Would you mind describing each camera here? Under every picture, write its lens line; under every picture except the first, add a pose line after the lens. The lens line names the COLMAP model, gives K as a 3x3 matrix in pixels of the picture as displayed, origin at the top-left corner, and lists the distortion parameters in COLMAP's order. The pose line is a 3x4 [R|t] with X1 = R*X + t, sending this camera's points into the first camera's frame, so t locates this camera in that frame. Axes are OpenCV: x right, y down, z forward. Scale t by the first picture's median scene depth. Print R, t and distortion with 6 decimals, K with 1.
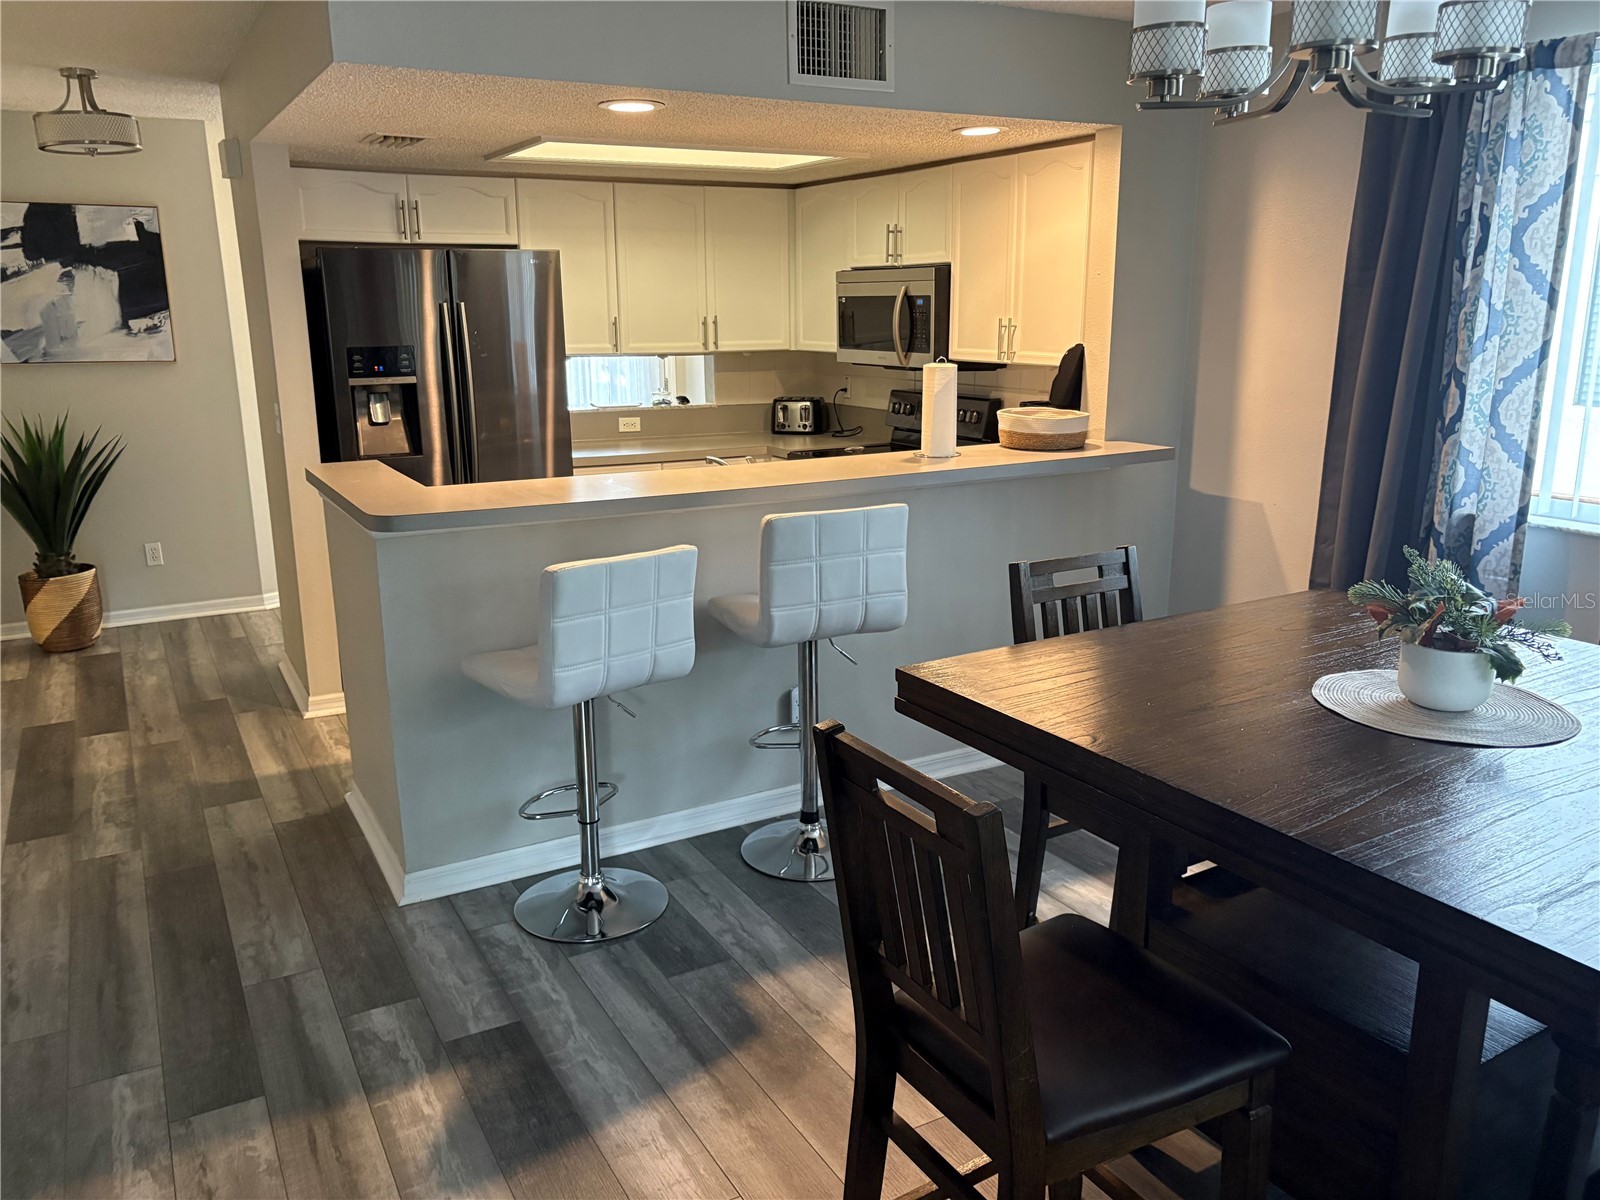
lens RADIAL K [[1210.1, 0, 803.2], [0, 1210.1, 613.0], [0, 0, 1]] dist [0.036898, -0.040821]
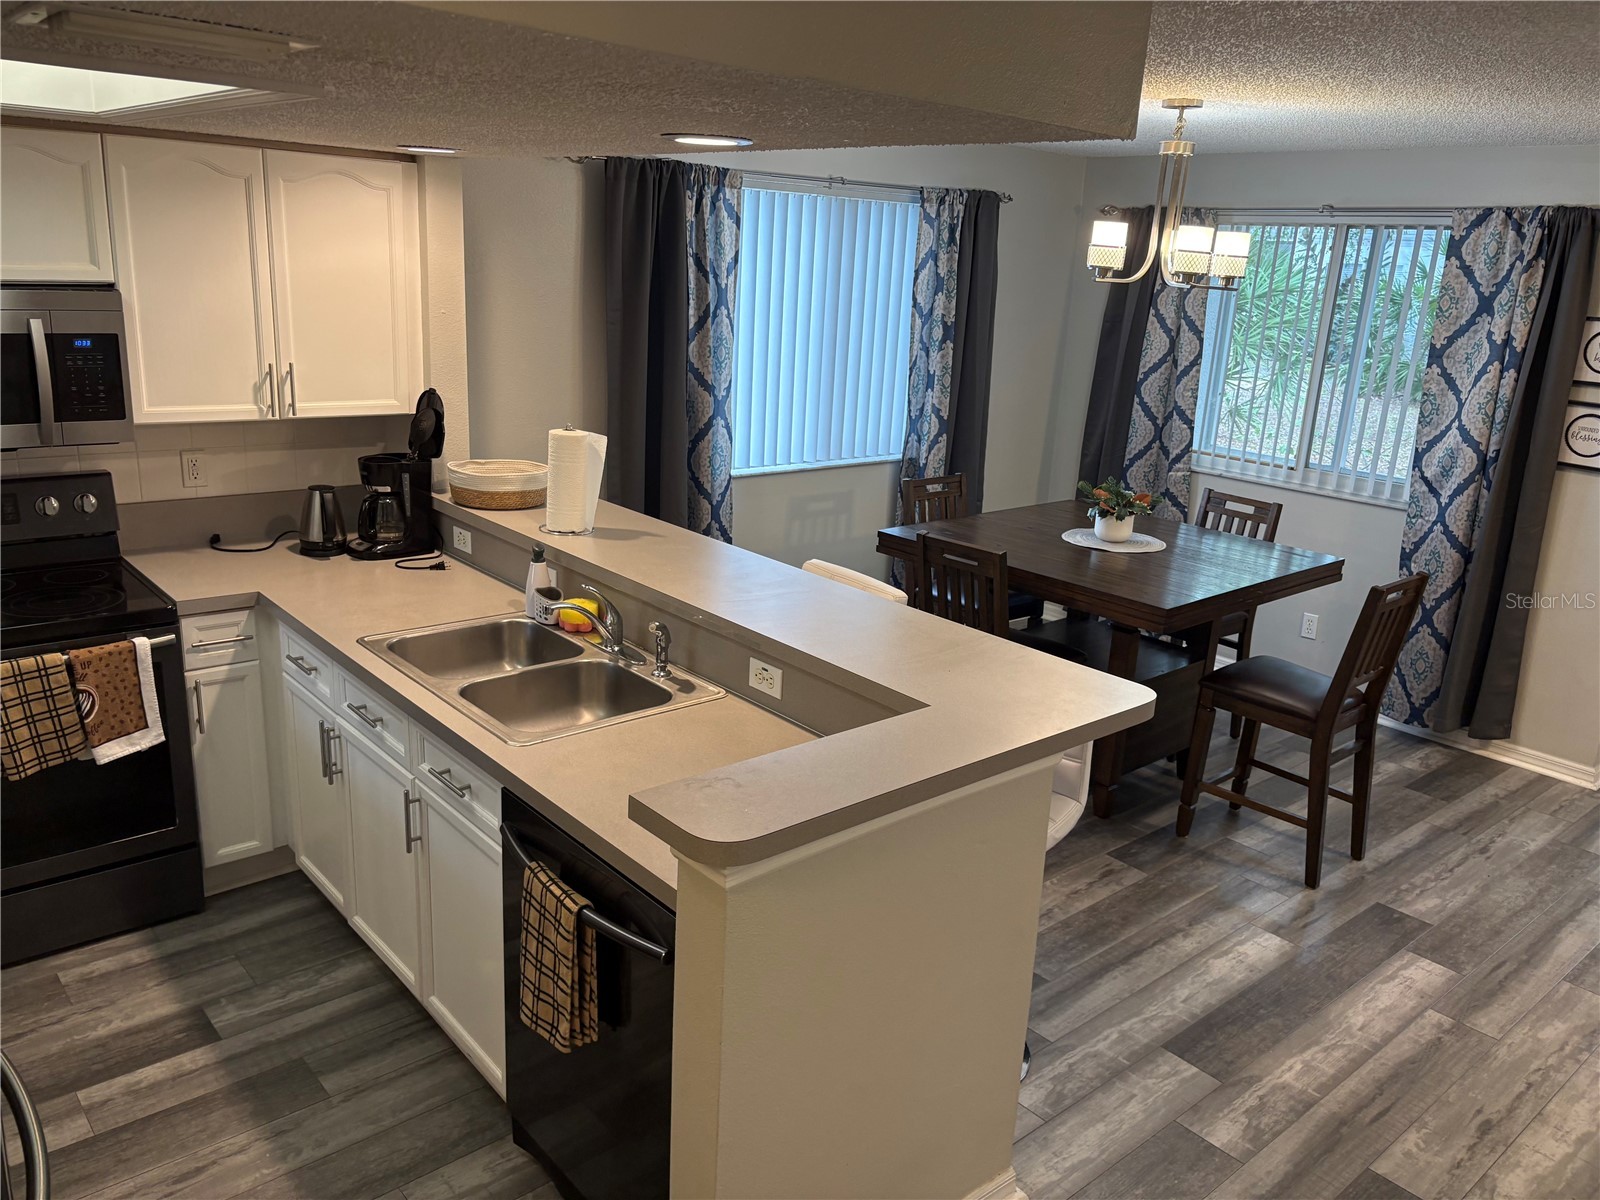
lens RADIAL K [[1210.1, 0, 800.2], [0, 1210.1, 603.6], [0, 0, 1]] dist [0.036898, -0.040821]
pose [[-0.200460, -0.277194, 0.939670, -0.748705], [0.192089, 0.929401, 0.315143, -0.315108], [-0.960686, 0.243674, -0.133062, 0.922678]]
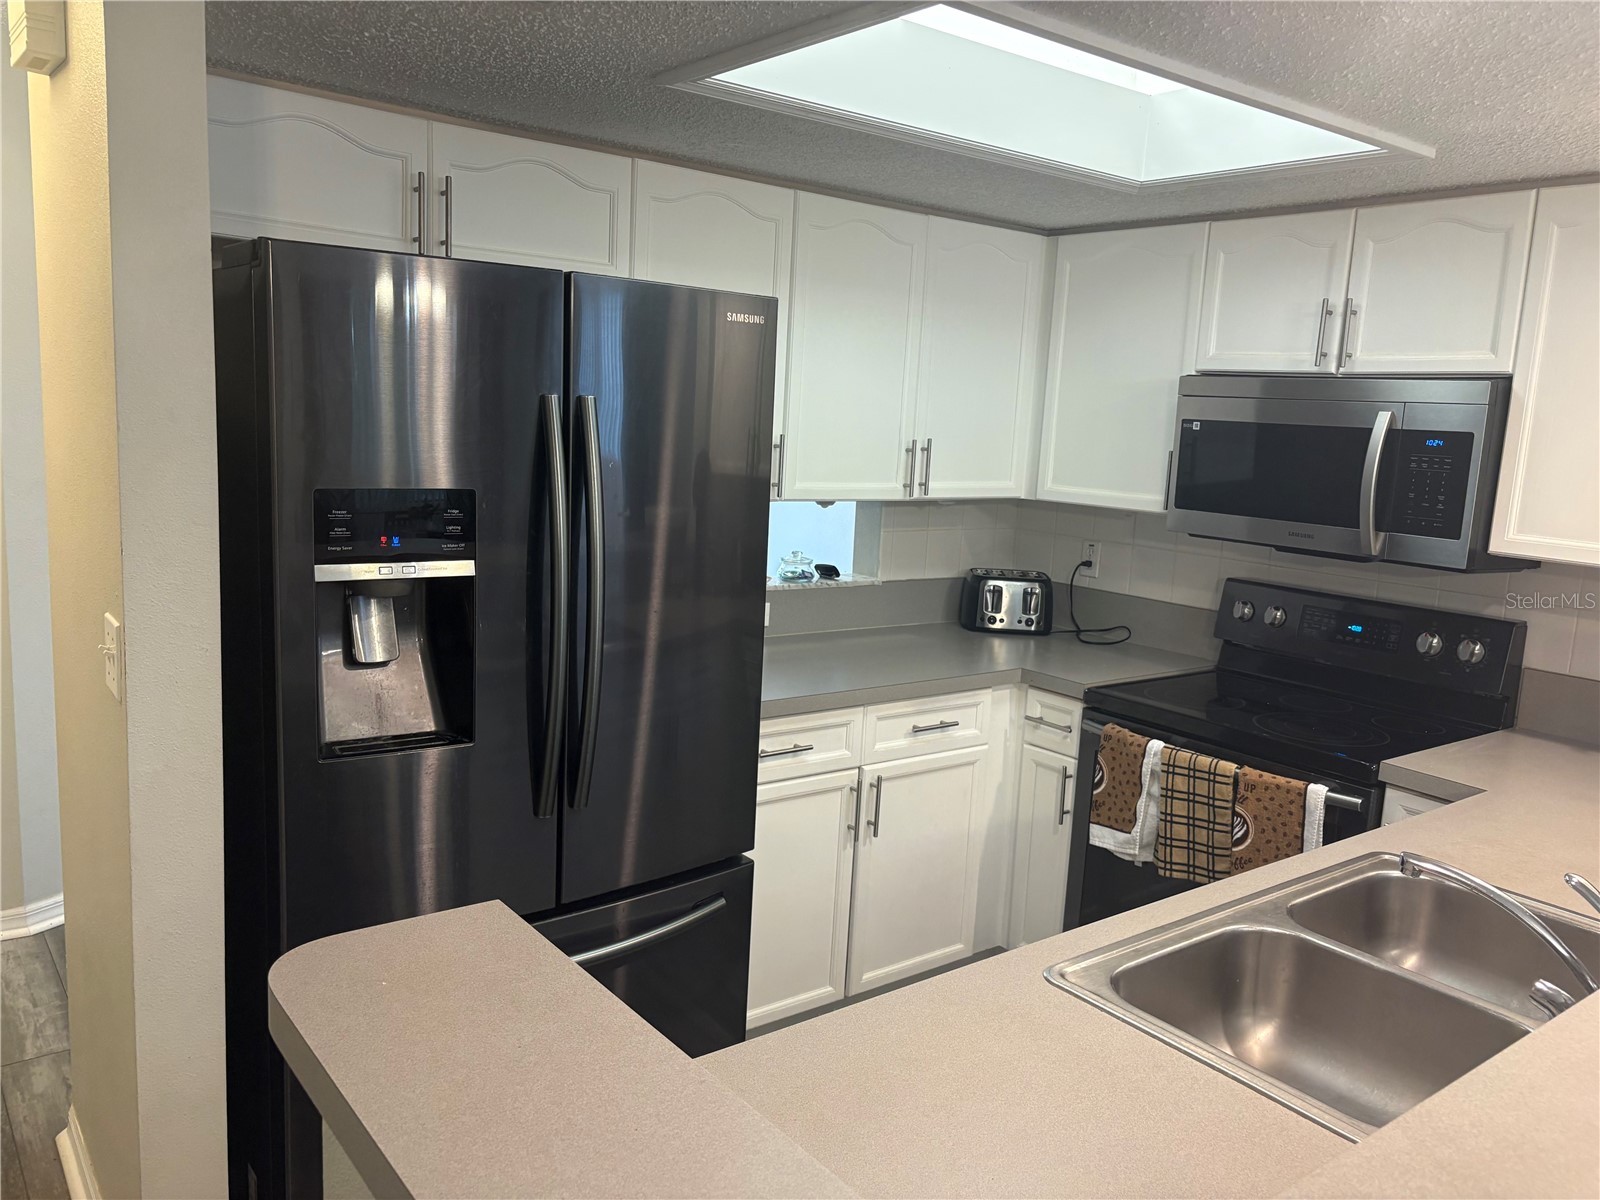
lens RADIAL K [[1210.1, 0, 807.4], [0, 1210.1, 601.2], [0, 0, 1]] dist [0.036898, -0.040821]
pose [[0.987440, 0.034192, 0.154252, -0.303999], [-0.020228, 0.995626, -0.091209, -0.163348], [-0.156696, 0.086943, 0.983813, 0.643636]]
